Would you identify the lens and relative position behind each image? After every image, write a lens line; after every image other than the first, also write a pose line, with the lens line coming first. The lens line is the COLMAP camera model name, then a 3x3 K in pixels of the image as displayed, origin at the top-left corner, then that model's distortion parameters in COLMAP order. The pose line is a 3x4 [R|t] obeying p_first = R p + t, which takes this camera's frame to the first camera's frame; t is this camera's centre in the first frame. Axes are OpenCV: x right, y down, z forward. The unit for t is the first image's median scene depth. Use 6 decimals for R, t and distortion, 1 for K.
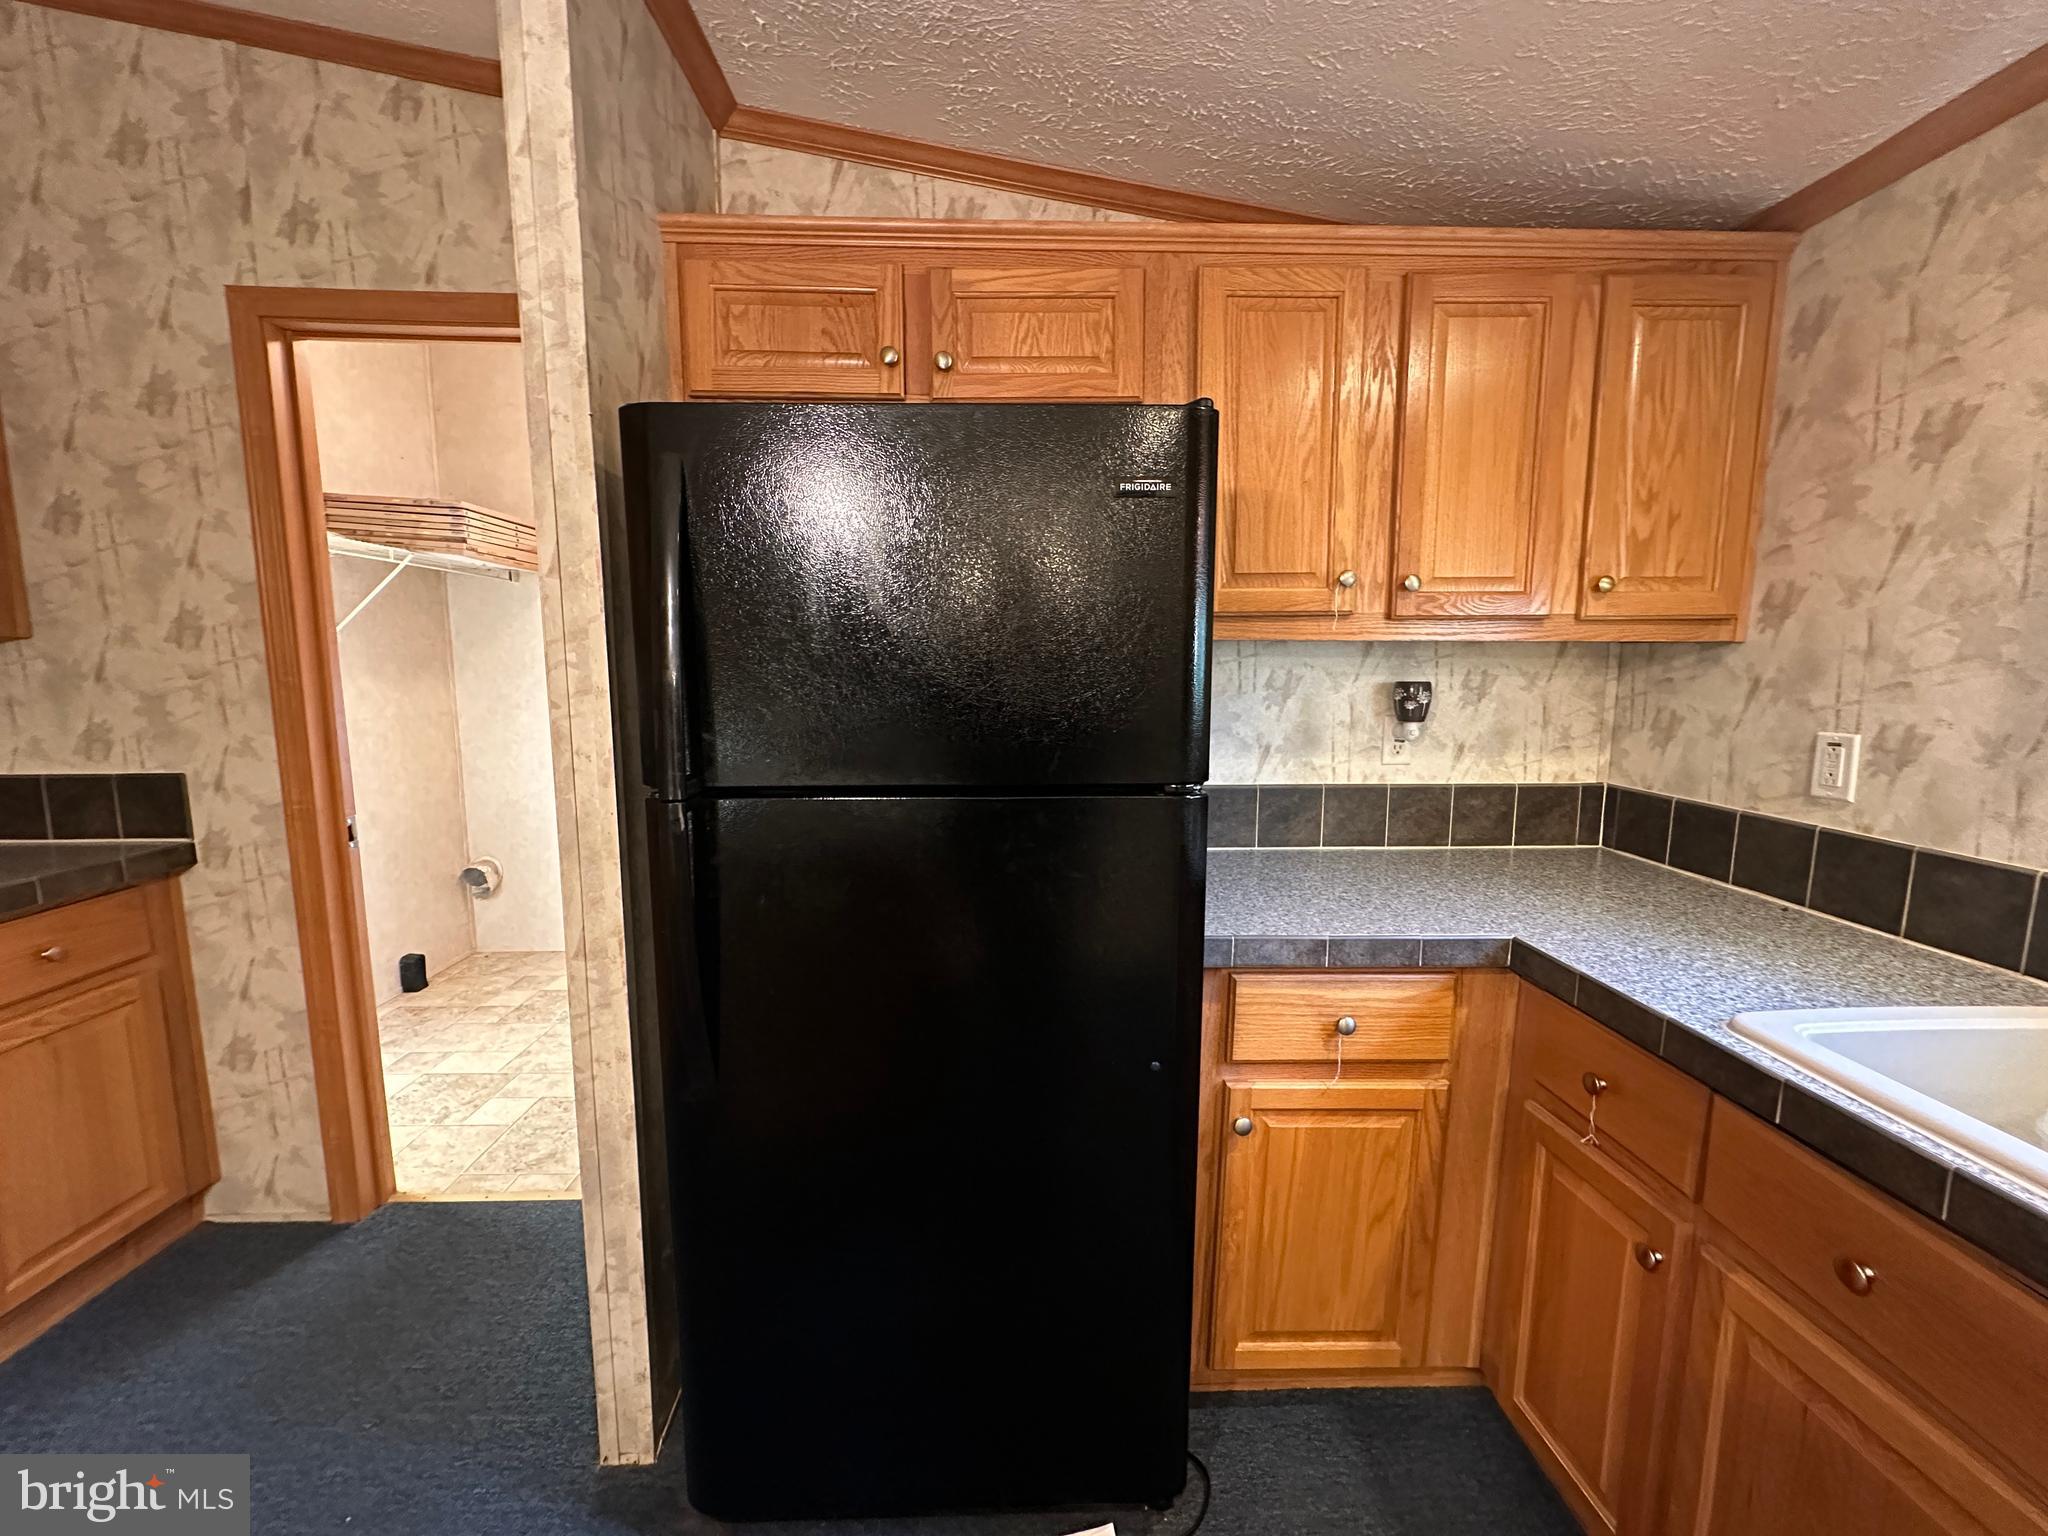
lens RADIAL K [[815.8, 0, 1020.9], [0, 815.8, 769.5], [0, 0, 1]] dist [-0.004087, 0.001090]
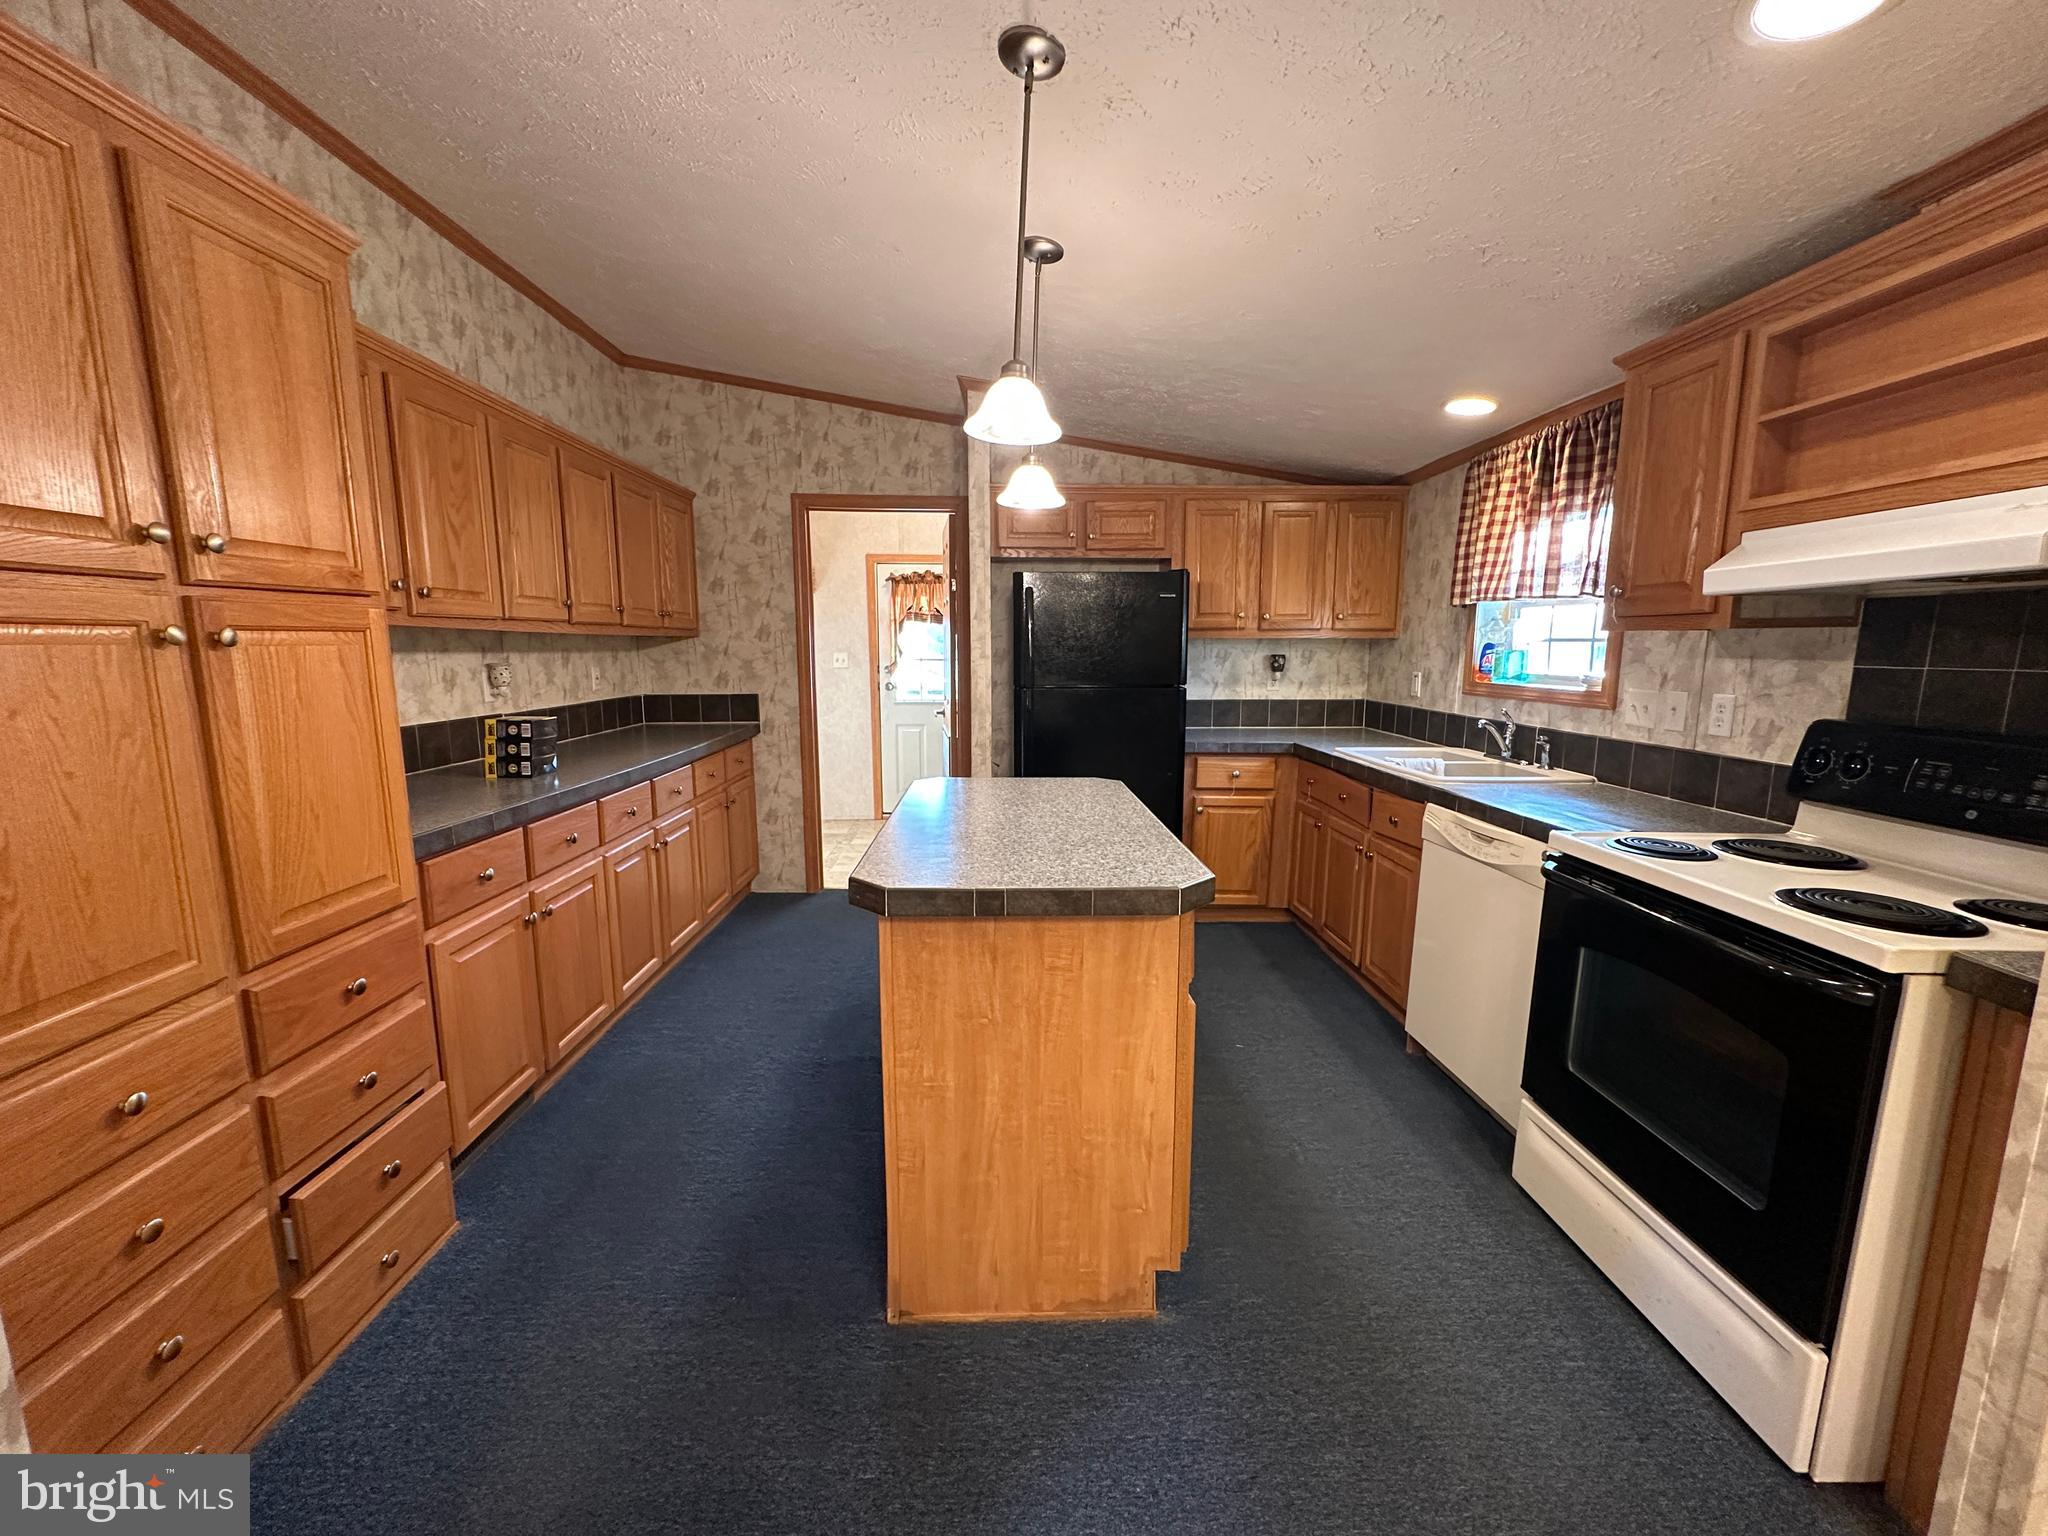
lens RADIAL K [[815.8, 0, 1019.6], [0, 815.8, 769.7], [0, 0, 1]] dist [-0.004087, 0.001090]
pose [[0.999972, 0.000052, -0.007502, -0.264700], [0.000114, 0.999756, 0.022110, 0.184338], [0.007501, -0.022111, 0.999727, -1.460395]]
